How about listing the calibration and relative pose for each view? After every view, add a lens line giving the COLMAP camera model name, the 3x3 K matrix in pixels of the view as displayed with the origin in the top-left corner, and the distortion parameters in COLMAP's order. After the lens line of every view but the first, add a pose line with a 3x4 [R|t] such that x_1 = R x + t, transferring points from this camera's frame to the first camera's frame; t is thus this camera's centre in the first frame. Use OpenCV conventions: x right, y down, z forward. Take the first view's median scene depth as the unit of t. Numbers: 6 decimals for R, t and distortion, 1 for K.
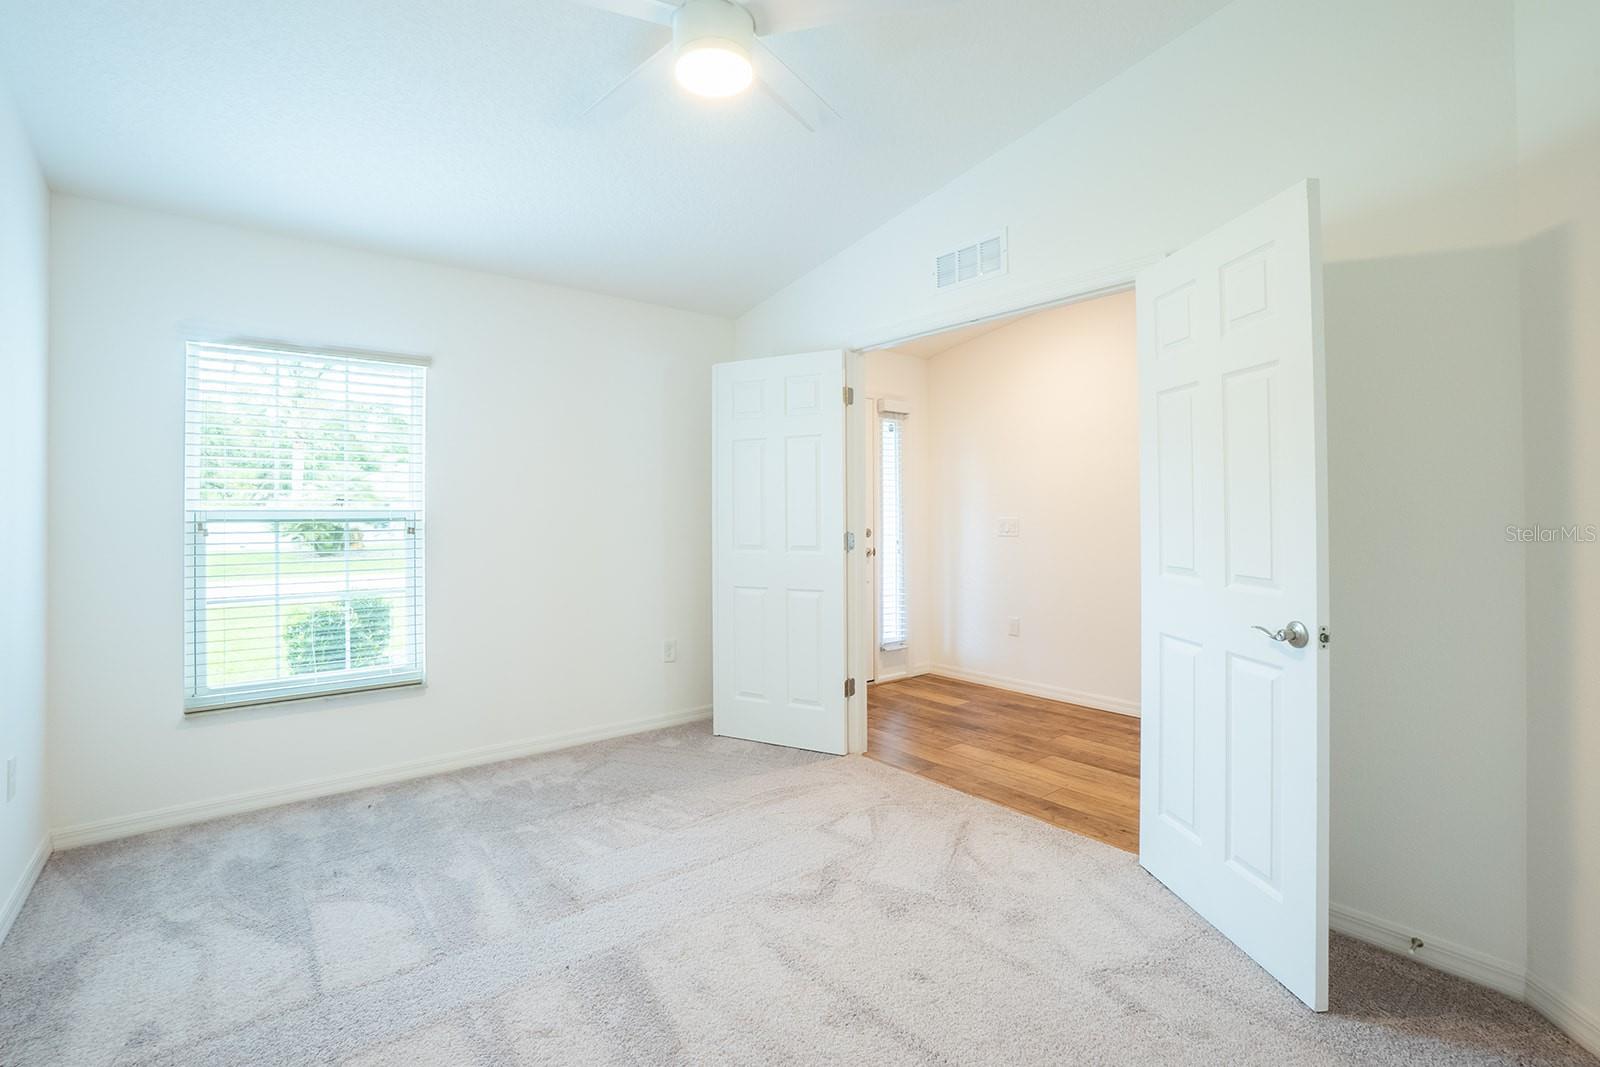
lens RADIAL K [[718.6, 0, 803.9], [0, 718.6, 503.0], [0, 0, 1]] dist [-0.065798, 0.022188]
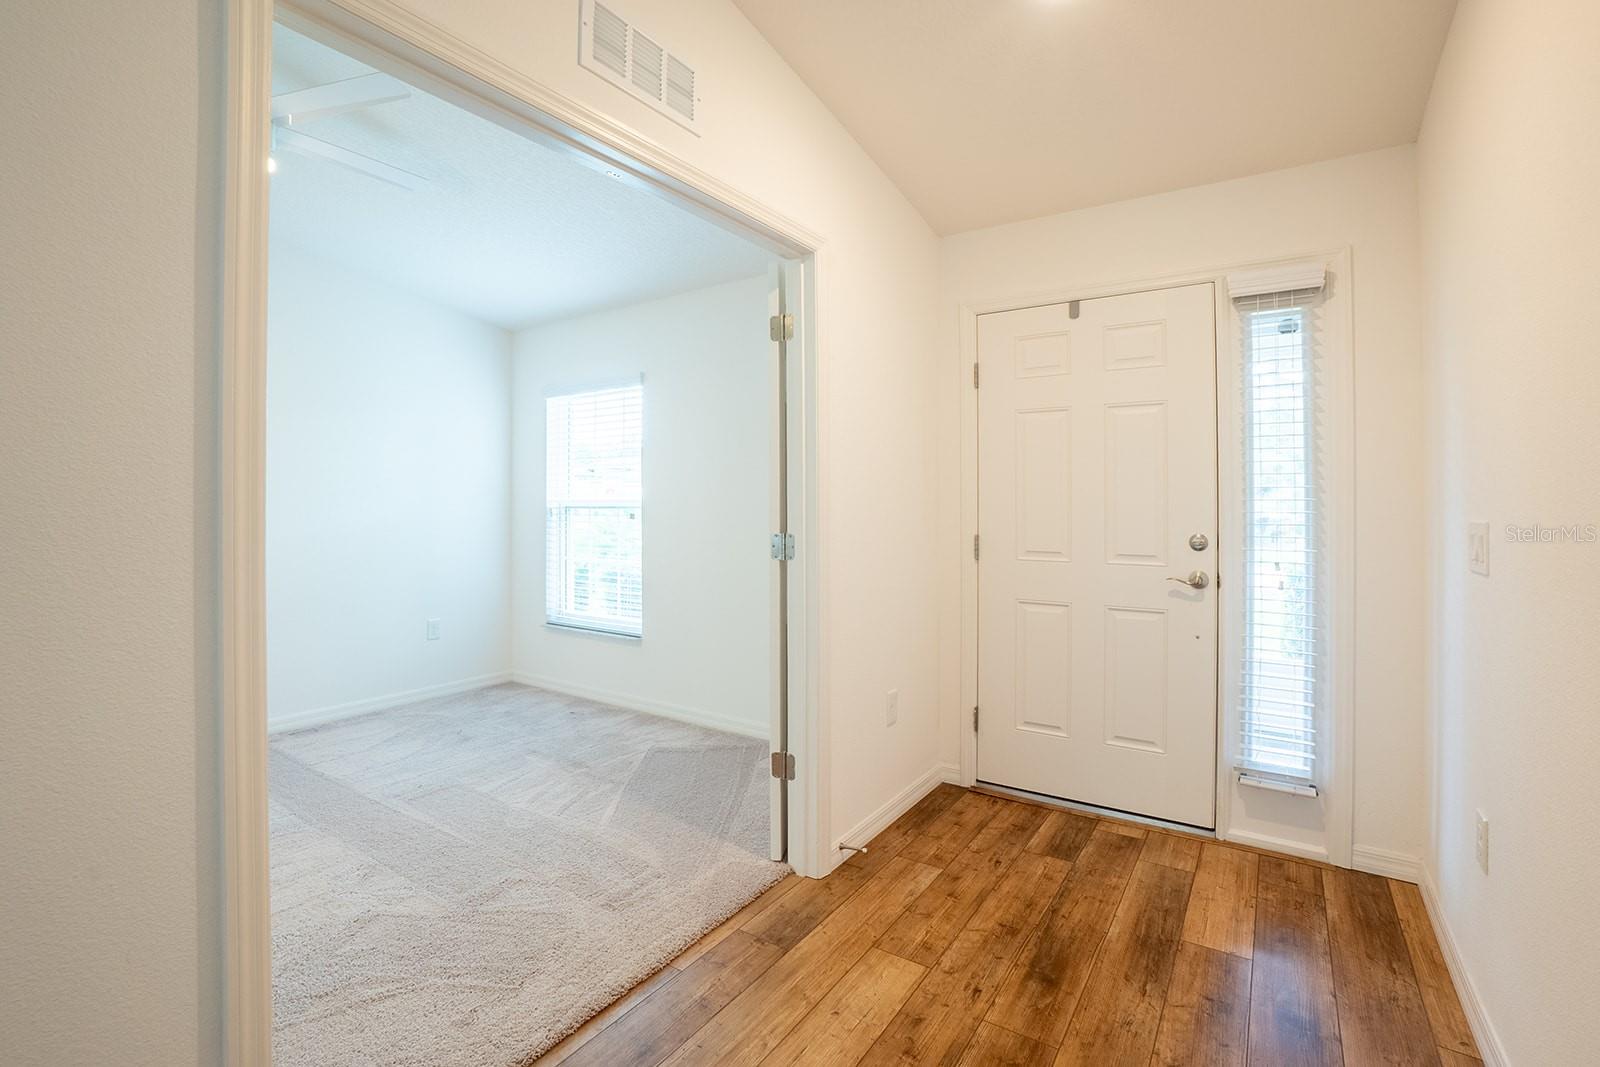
lens RADIAL K [[726.3, 0, 802.6], [0, 726.3, 510.3], [0, 0, 1]] dist [-0.056141, 0.022585]
pose [[0.295647, 0.018549, -0.955117, 0.678866], [0.012834, 0.999644, 0.023386, 0.002465], [0.955211, -0.019172, 0.295304, 0.786244]]
